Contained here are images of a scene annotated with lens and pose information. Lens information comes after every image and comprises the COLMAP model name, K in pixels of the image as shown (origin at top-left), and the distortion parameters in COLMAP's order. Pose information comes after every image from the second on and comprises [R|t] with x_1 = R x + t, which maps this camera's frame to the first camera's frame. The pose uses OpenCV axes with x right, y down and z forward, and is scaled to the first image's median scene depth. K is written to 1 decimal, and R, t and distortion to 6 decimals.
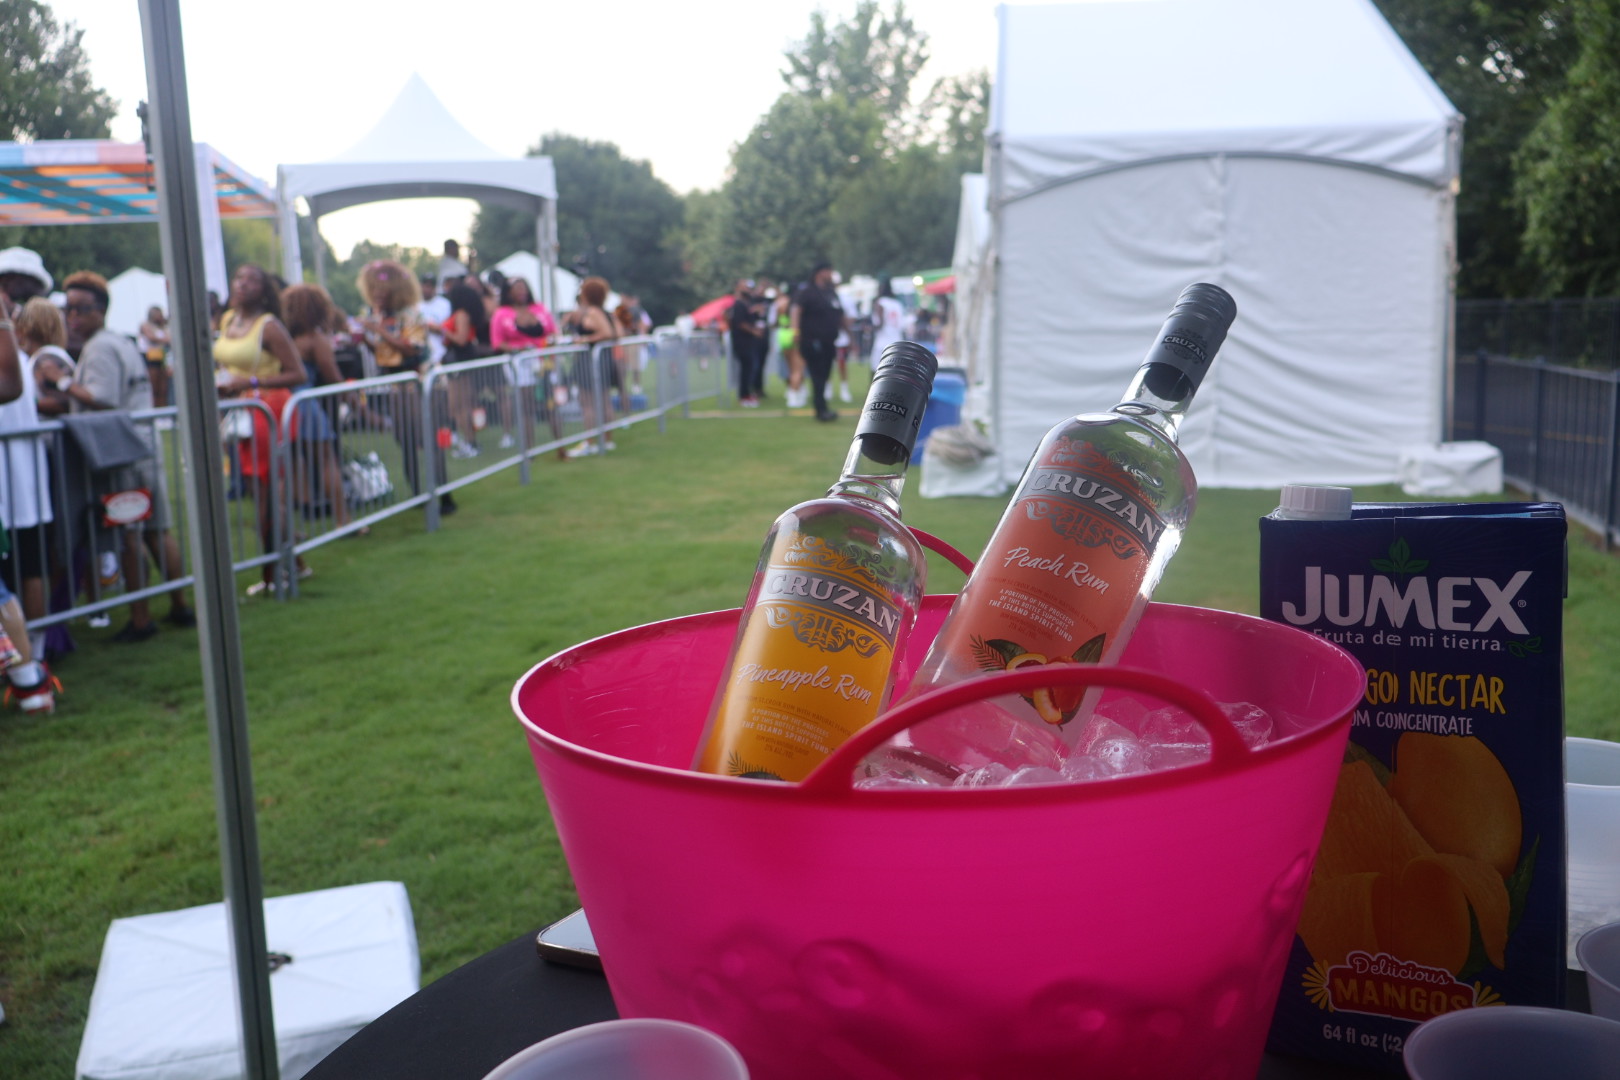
lens RADIAL K [[1386.4, 0, 802.6], [0, 1386.4, 544.1], [0, 0, 1]] dist [0.003865, 0.008649]
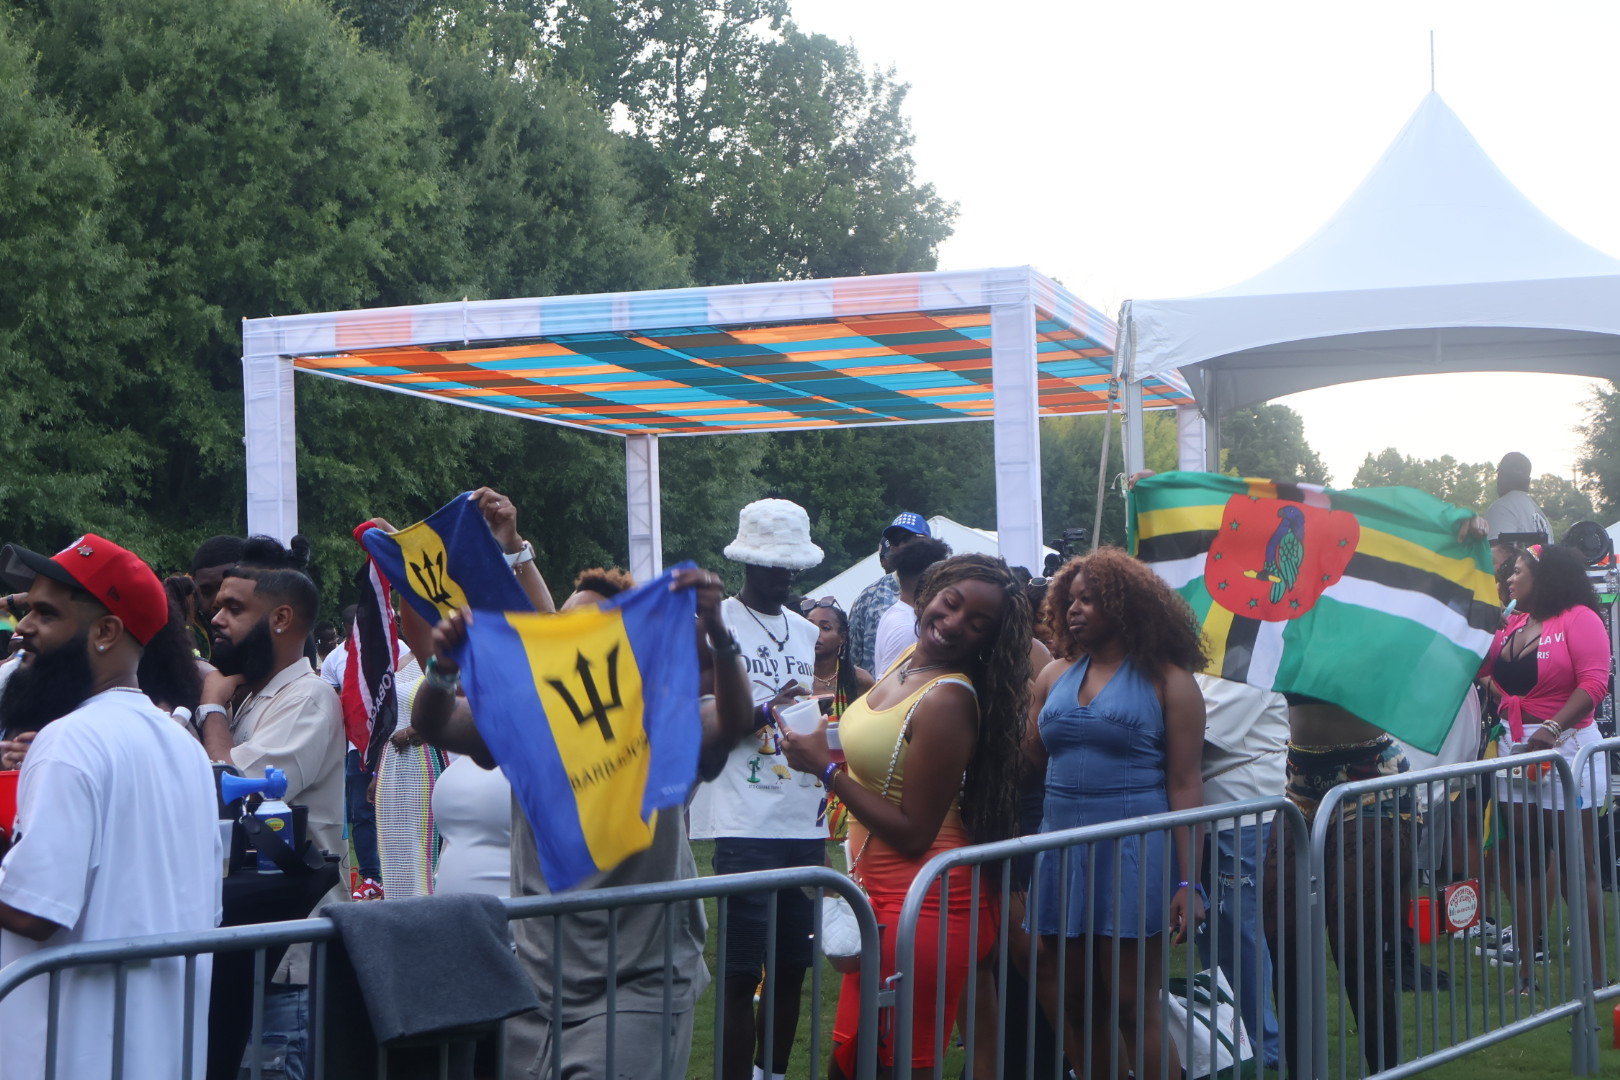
lens RADIAL K [[2934.5, 0, 810.0], [0, 2934.5, 540.0], [0, 0, 1]] dist [0.012645, 0.171058]
pose [[0.878837, -0.003742, -0.477108, 0.000223], [-0.083796, 0.983216, -0.162064, -0.004279], [0.469707, 0.182407, 0.863773, 0.019029]]
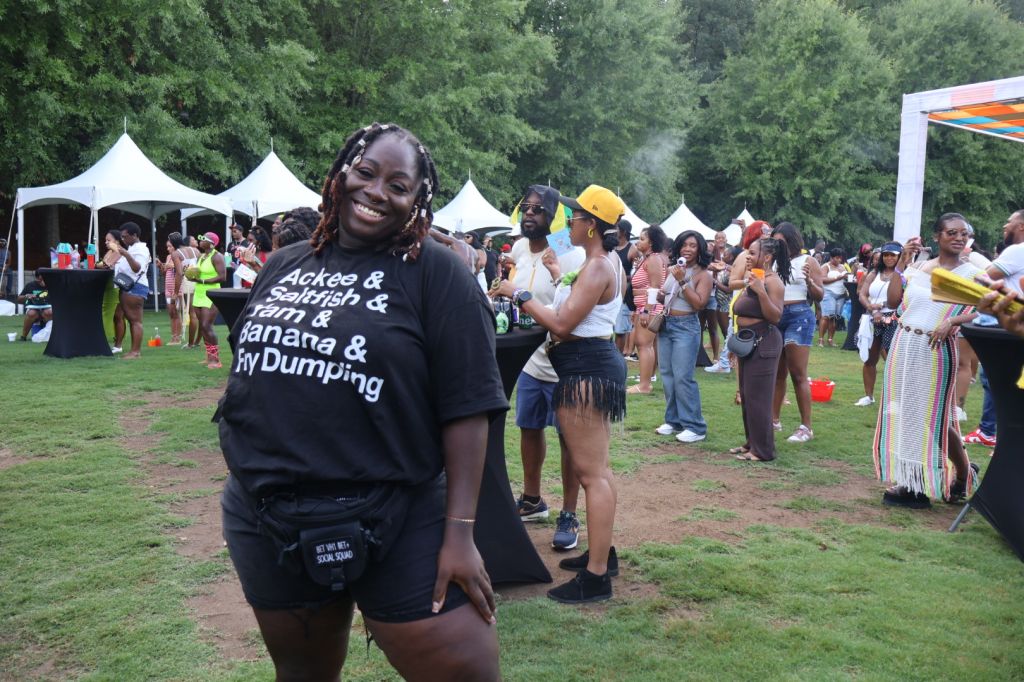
lens RADIAL K [[850.1, 0, 512.0], [0, 850.1, 341.0], [0, 0, 1]] dist [-0.003057, -0.001017]
pose [[0.392365, 0.144561, -0.908379, -0.050860], [-0.191706, 0.978737, 0.072953, -0.015597], [0.899610, 0.145518, 0.411735, 0.098575]]
